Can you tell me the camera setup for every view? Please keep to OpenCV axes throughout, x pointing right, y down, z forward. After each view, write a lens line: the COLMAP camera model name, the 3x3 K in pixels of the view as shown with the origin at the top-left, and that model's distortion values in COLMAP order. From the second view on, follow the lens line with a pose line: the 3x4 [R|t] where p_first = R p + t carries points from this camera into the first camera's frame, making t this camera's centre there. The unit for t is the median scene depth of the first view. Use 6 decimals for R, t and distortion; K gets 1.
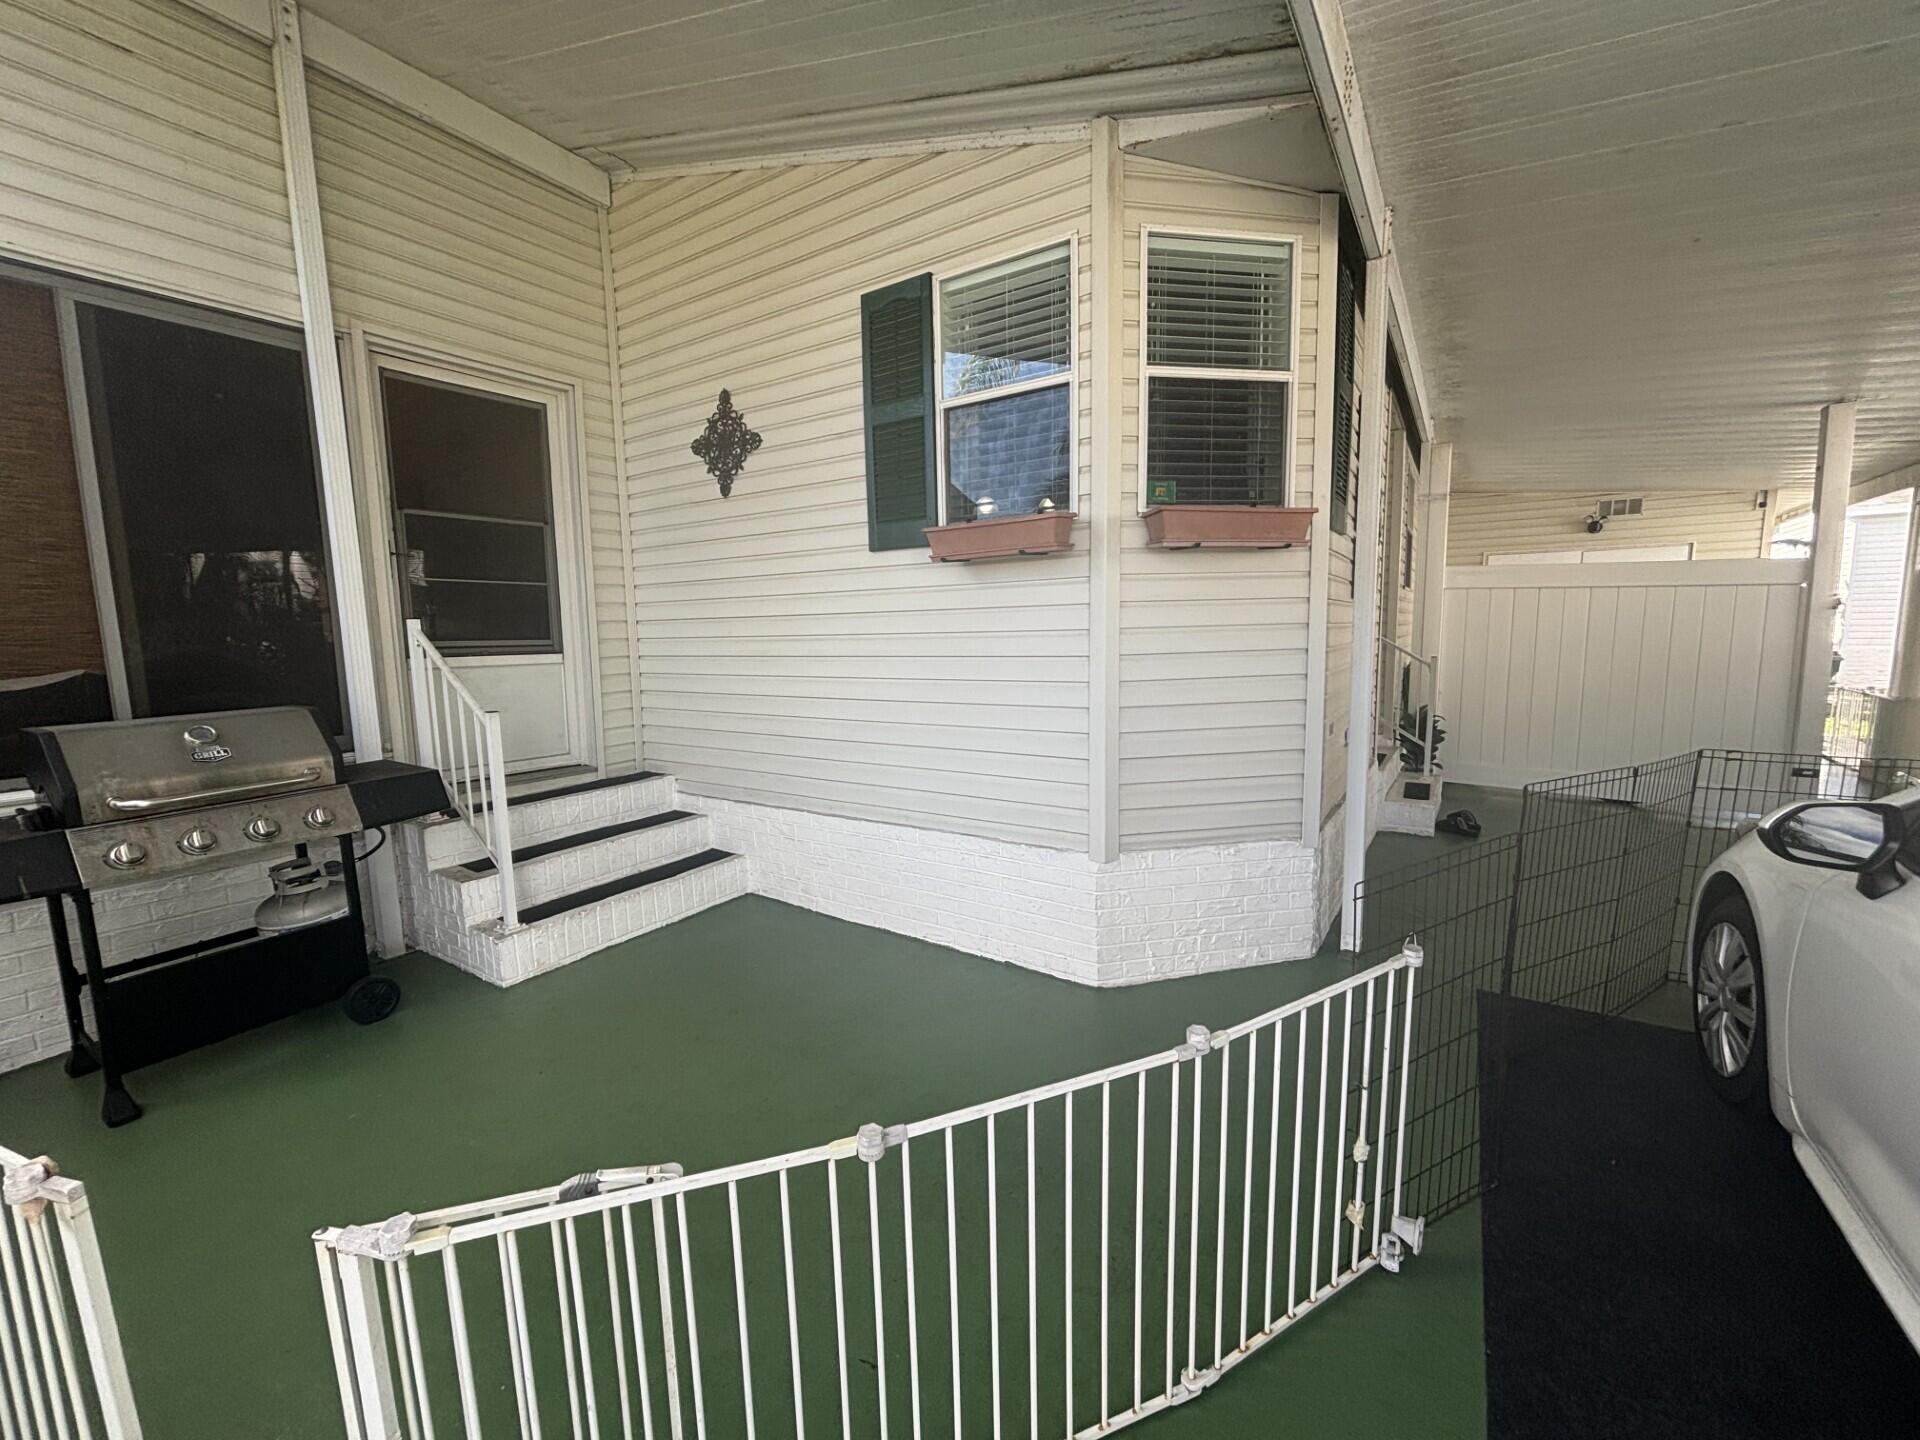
lens RADIAL K [[783.9, 0, 956.3], [0, 783.9, 718.0], [0, 0, 1]] dist [0.008370, -0.000853]
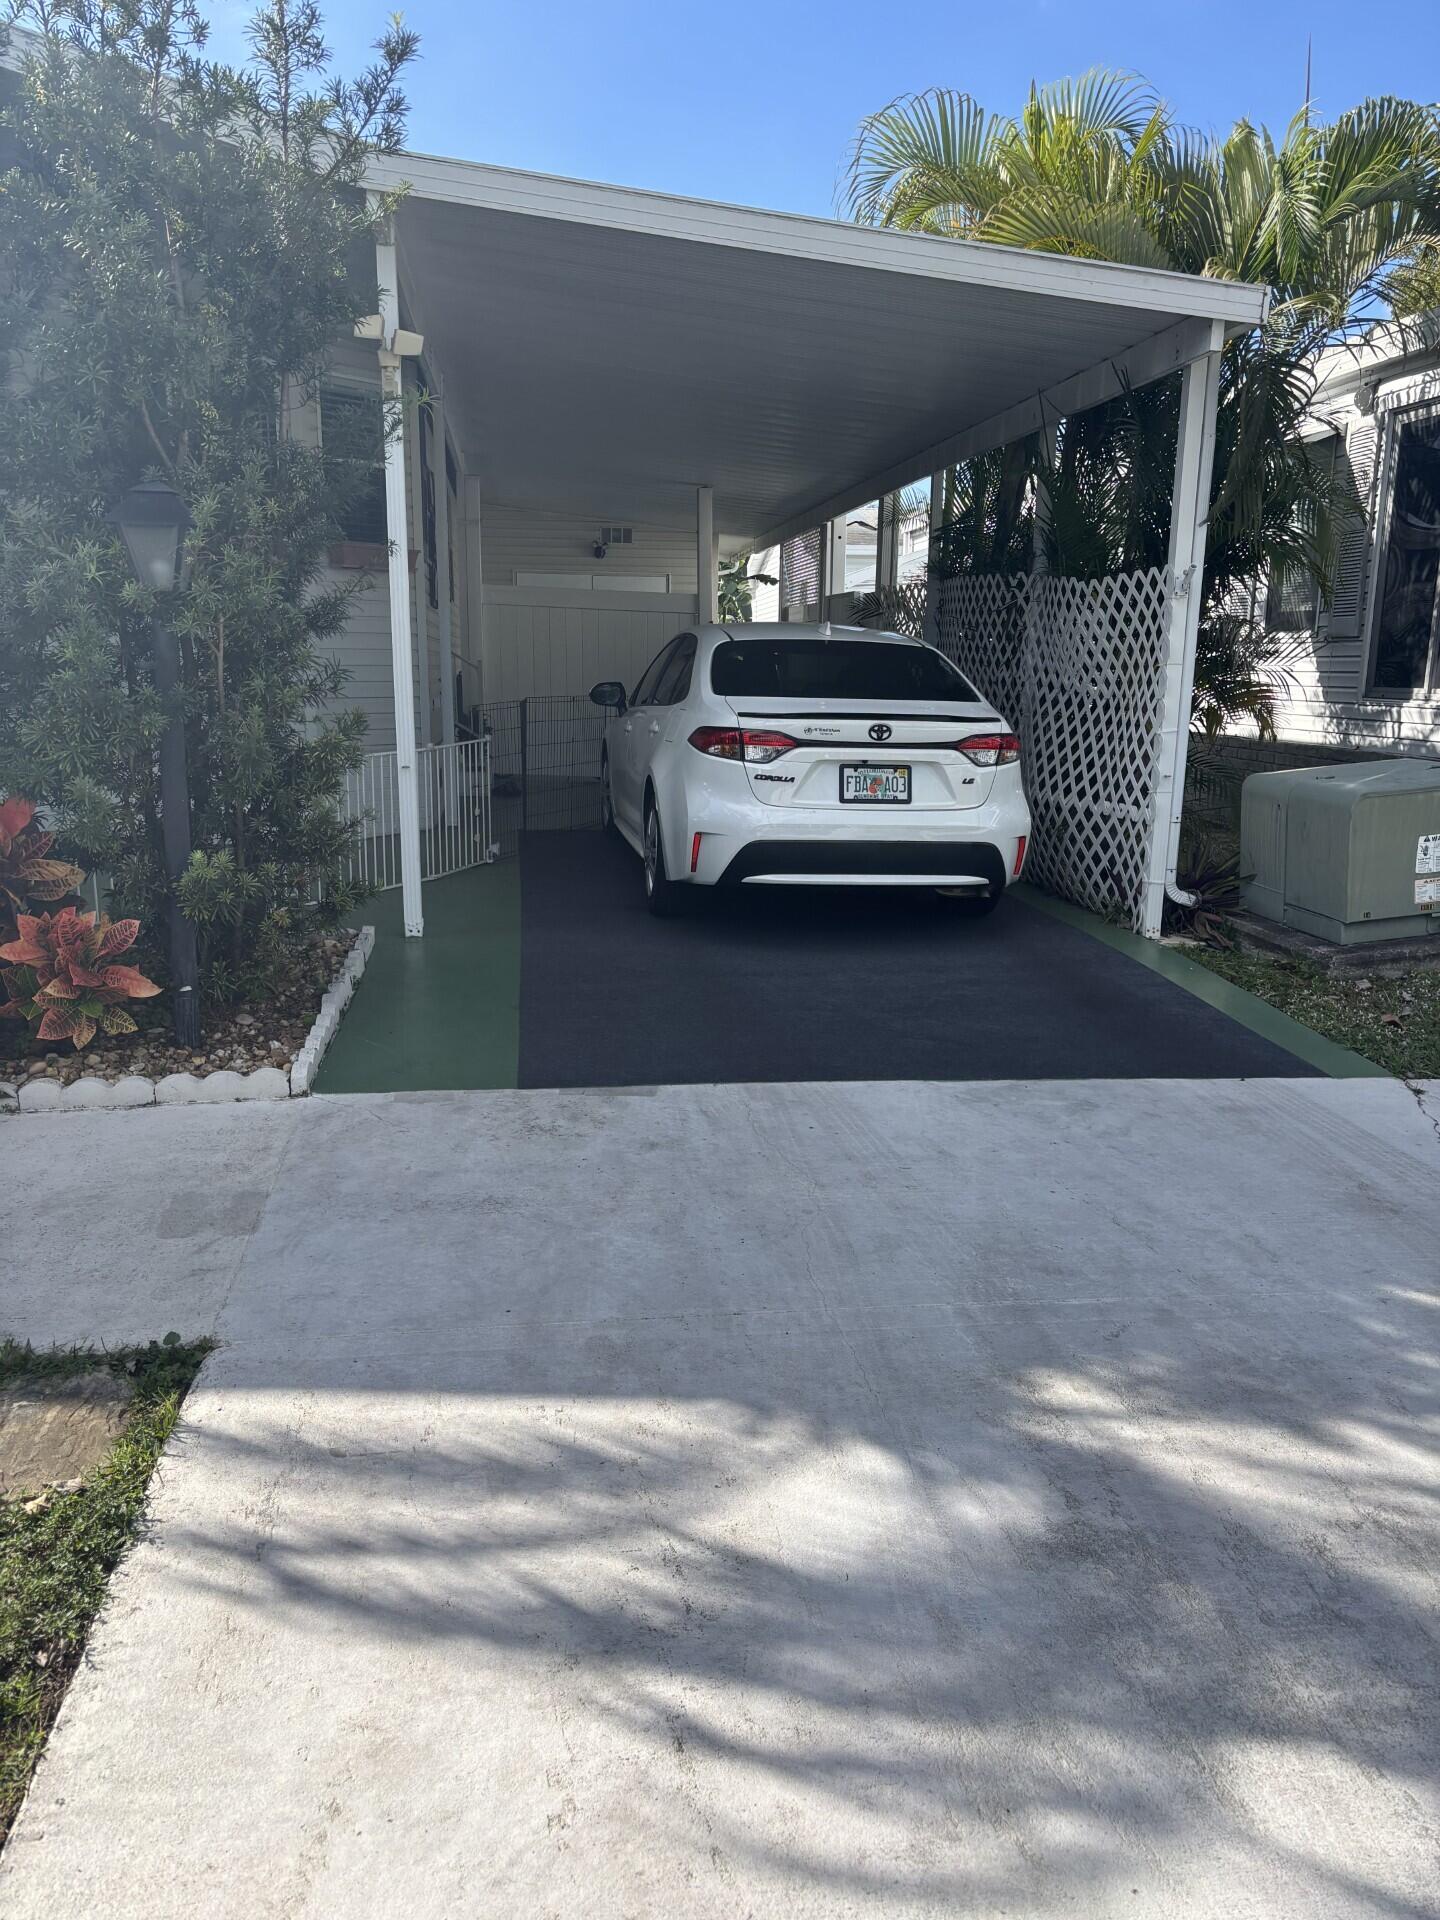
lens RADIAL K [[1473.1, 0, 719.9], [0, 1473.1, 969.2], [0, 0, 1]] dist [0.028665, -0.008656]
pose [[0.755812, -0.111466, 0.645232, -0.392712], [0.056613, 0.992838, 0.105201, 0.108830], [-0.652337, -0.042984, 0.756709, -0.610768]]
